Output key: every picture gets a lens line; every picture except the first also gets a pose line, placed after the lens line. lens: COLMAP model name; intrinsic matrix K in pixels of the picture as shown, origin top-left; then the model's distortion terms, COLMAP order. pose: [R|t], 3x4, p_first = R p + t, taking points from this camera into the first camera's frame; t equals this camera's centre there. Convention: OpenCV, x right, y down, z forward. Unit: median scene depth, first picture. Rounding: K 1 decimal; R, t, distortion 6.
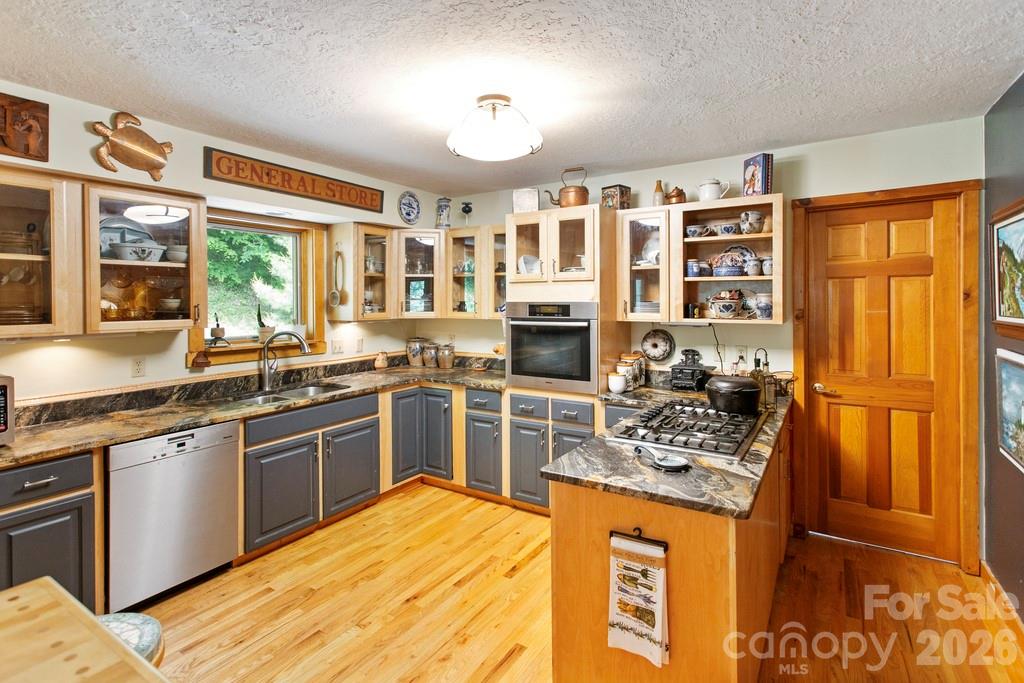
lens RADIAL K [[504.7, 0, 502.0], [0, 504.7, 302.7], [0, 0, 1]] dist [0.008277, 0.000094]
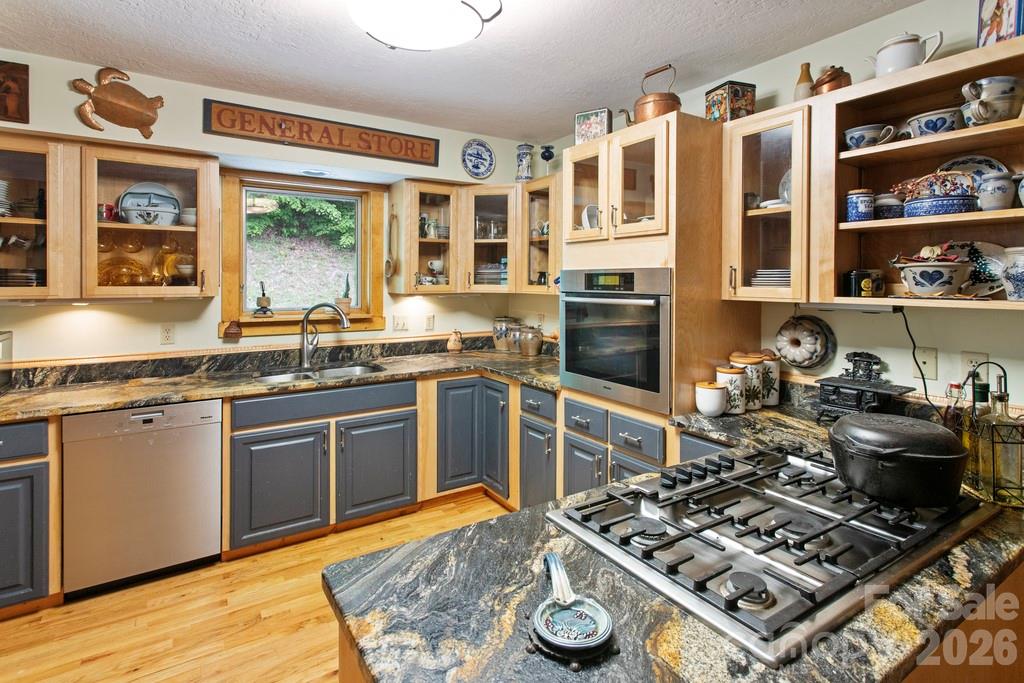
lens RADIAL K [[504.7, 0, 503.5], [0, 504.7, 285.0], [0, 0, 1]] dist [0.008277, 0.000094]
pose [[0.908730, 0.009404, -0.417278, 0.258442], [-0.008709, 0.999956, 0.003570, 0.019537], [0.417293, 0.000390, 0.908772, 0.338437]]
